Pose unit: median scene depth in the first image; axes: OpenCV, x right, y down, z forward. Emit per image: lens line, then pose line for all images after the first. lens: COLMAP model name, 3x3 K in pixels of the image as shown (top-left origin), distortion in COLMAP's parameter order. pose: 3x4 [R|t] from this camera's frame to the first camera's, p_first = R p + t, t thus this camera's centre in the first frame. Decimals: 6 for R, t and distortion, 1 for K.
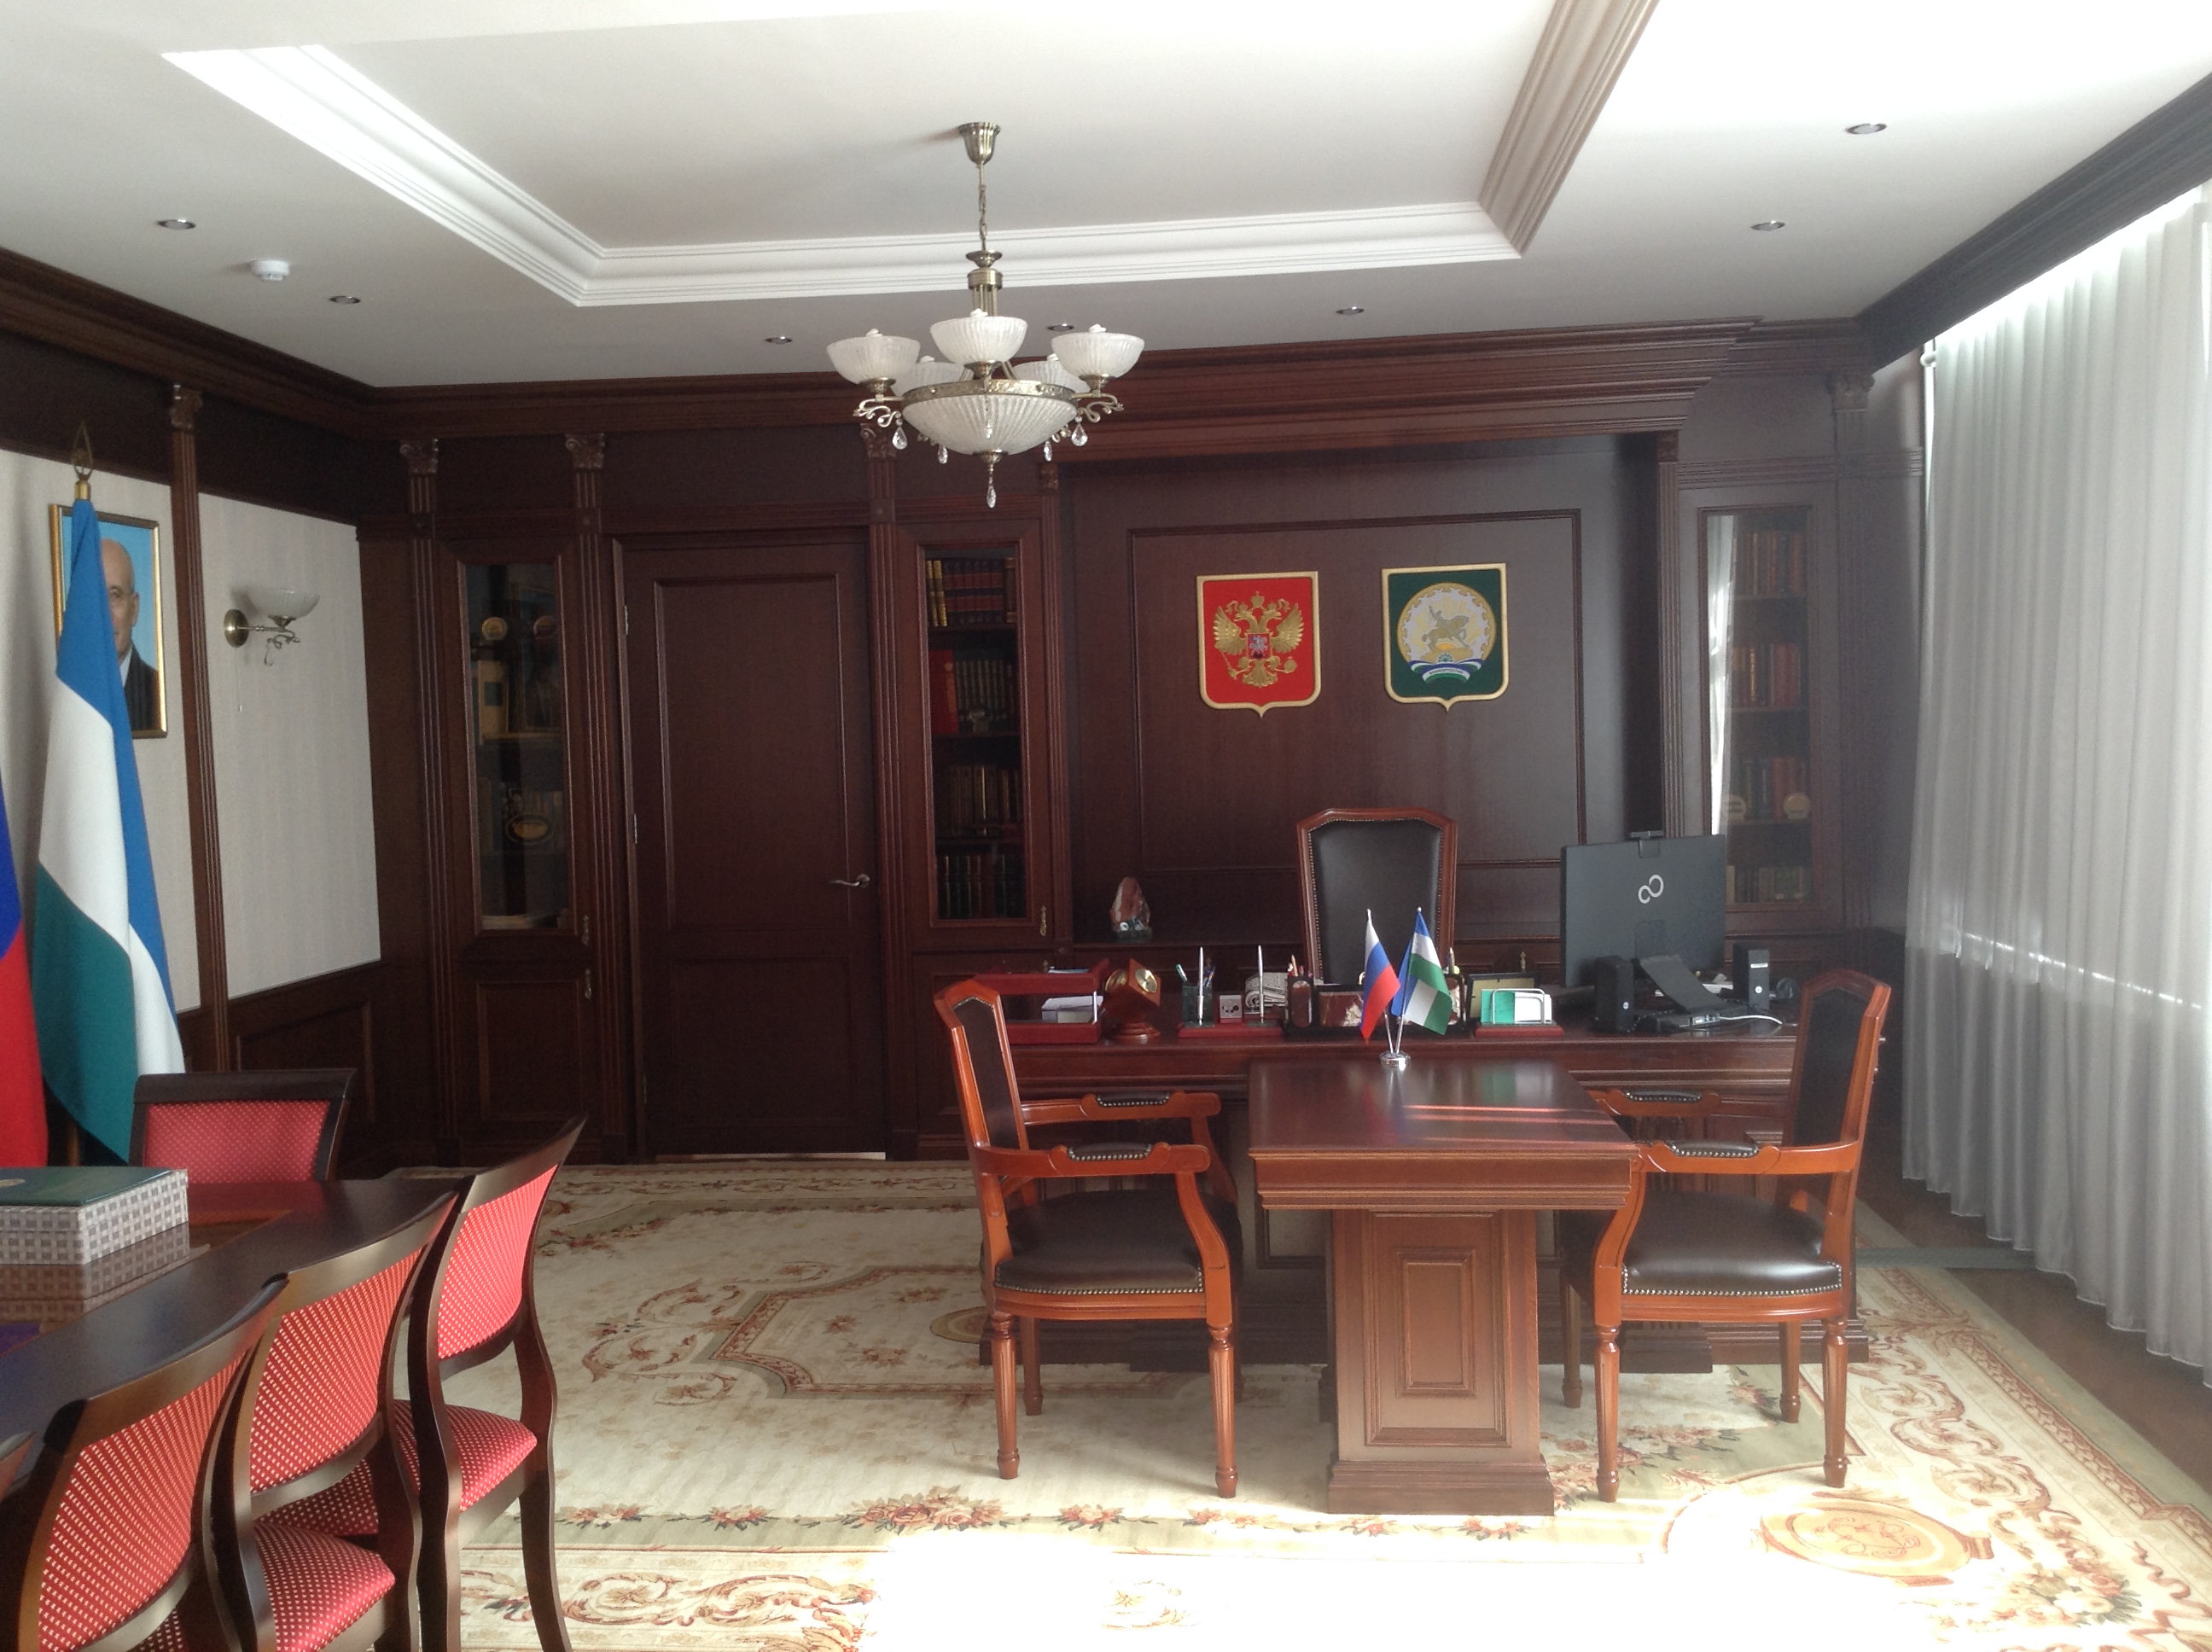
lens RADIAL K [[1993.4, 0, 1086.3], [0, 1993.4, 822.0], [0, 0, 1]] dist [0.052766, -0.085490]
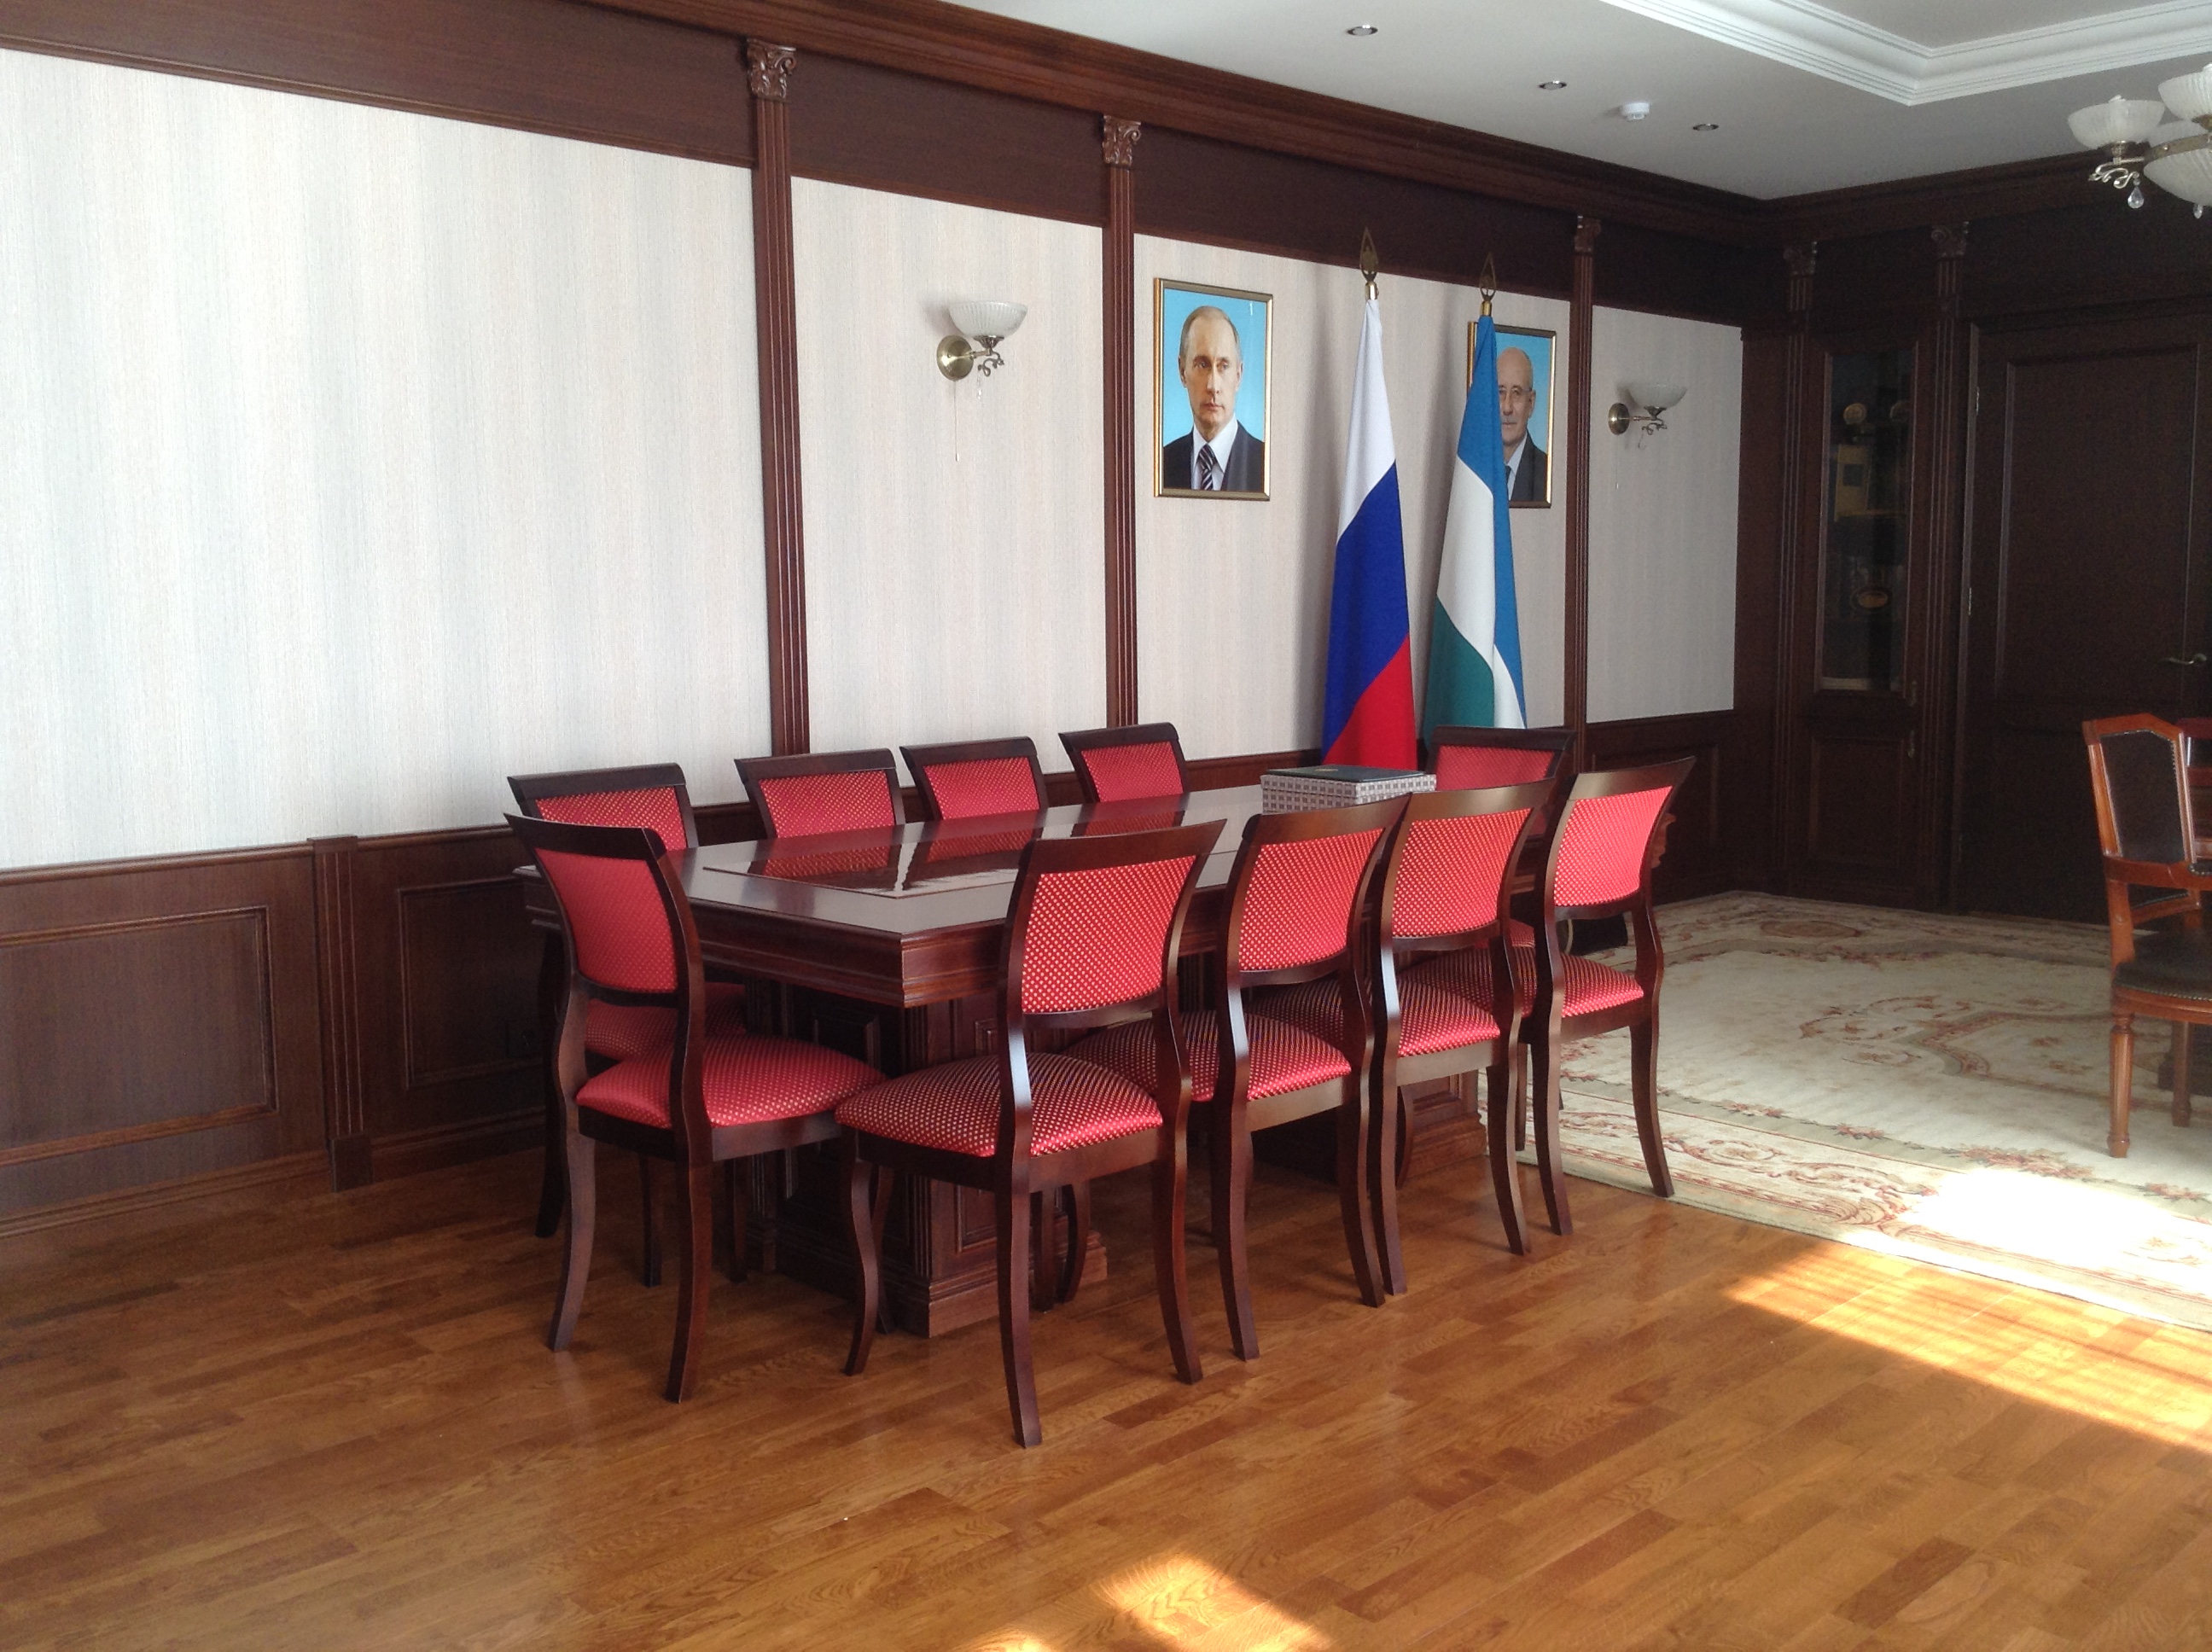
lens RADIAL K [[1993.4, 0, 1091.8], [0, 1993.4, 833.4], [0, 0, 1]] dist [0.052766, -0.085490]
pose [[0.744586, 0.102817, -0.659561, 0.193060], [-0.042330, 0.993351, 0.107063, 0.042831], [0.666183, -0.051799, 0.743987, -0.145910]]
